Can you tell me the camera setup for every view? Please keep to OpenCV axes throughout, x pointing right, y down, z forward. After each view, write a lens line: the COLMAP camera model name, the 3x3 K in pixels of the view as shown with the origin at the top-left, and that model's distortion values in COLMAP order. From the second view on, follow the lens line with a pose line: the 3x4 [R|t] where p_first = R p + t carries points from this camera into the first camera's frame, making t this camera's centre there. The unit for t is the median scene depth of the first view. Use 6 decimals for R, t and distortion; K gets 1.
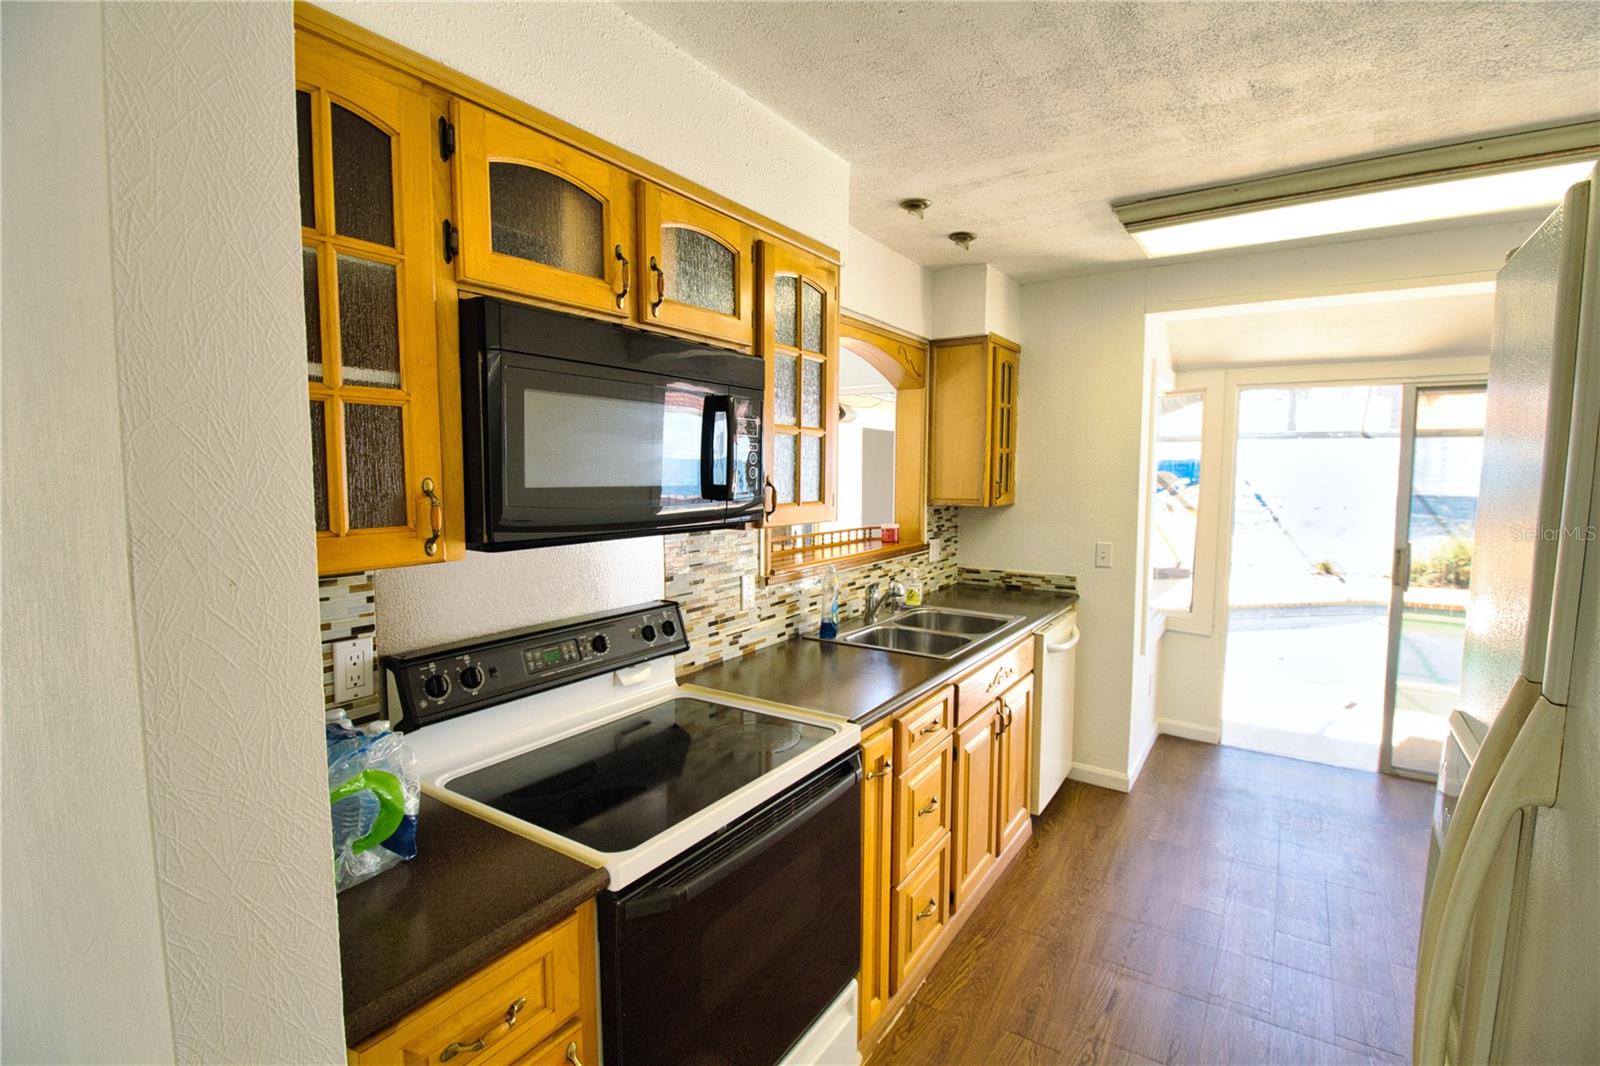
lens RADIAL K [[737.7, 0, 805.8], [0, 737.7, 543.8], [0, 0, 1]] dist [-0.007980, -0.006349]
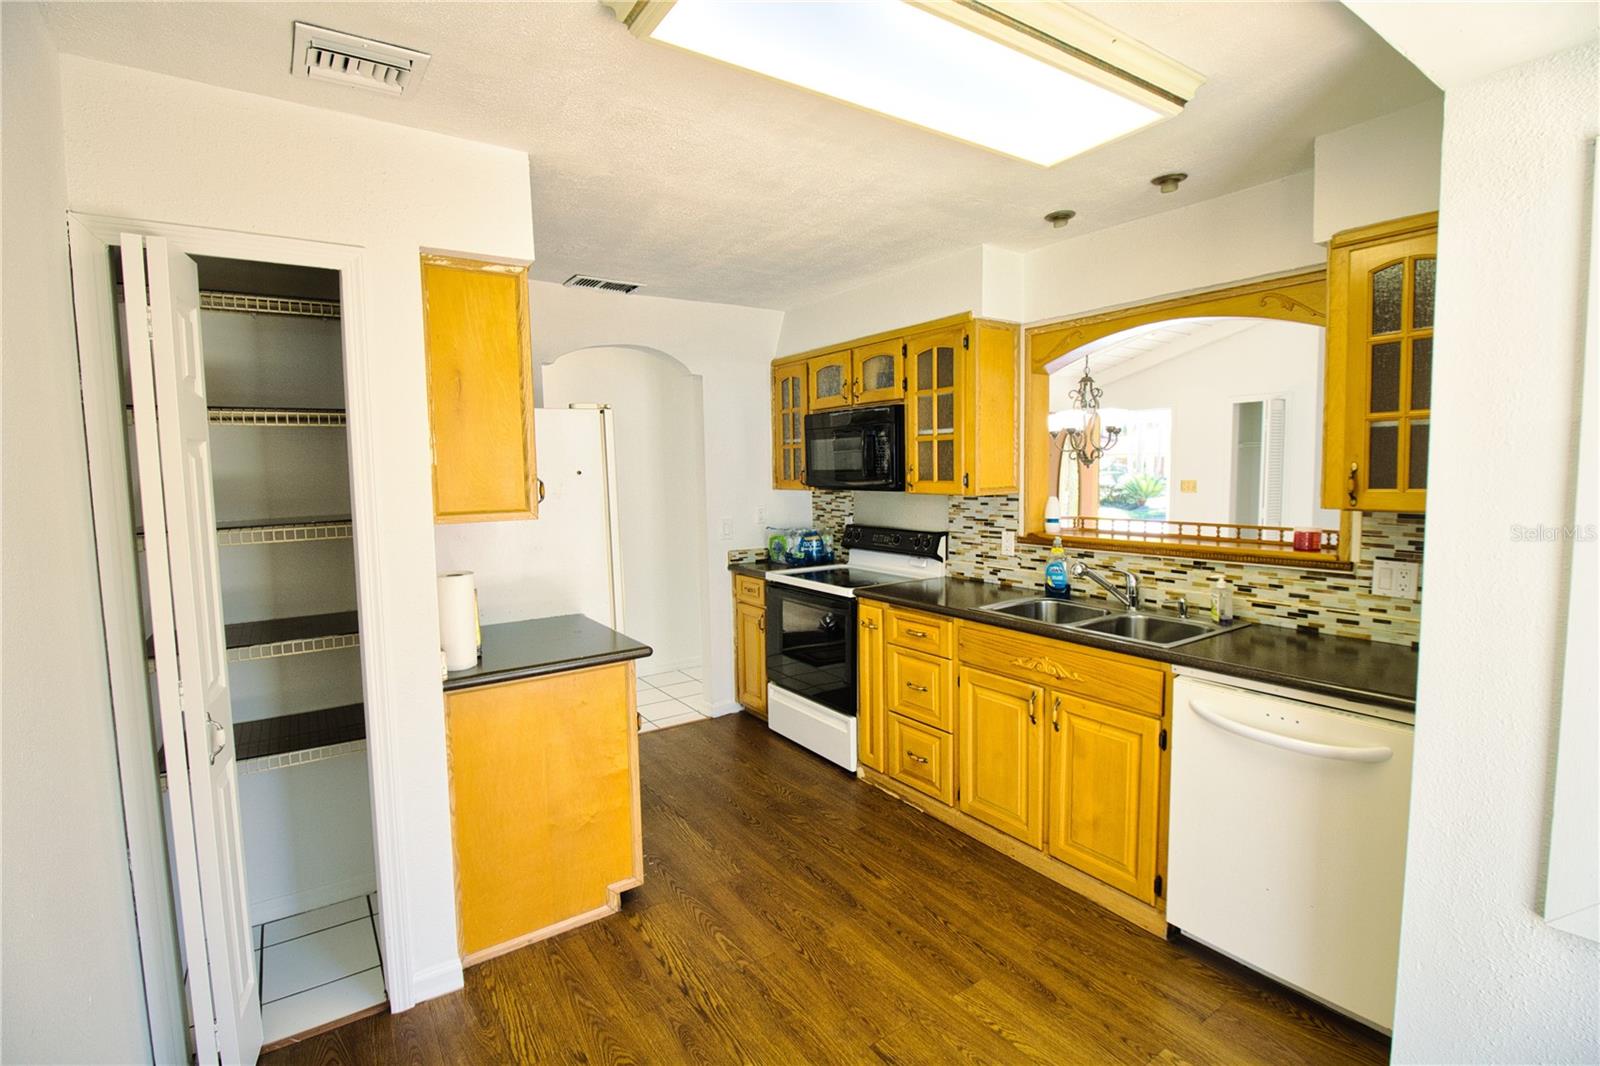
lens RADIAL K [[737.7, 0, 800.8], [0, 737.7, 527.7], [0, 0, 1]] dist [-0.007980, -0.006349]
pose [[-0.354014, 0.100170, -0.929860, 1.437225], [-0.061083, 0.989648, 0.129866, -0.132322], [0.933243, 0.102773, -0.344231, 1.126269]]
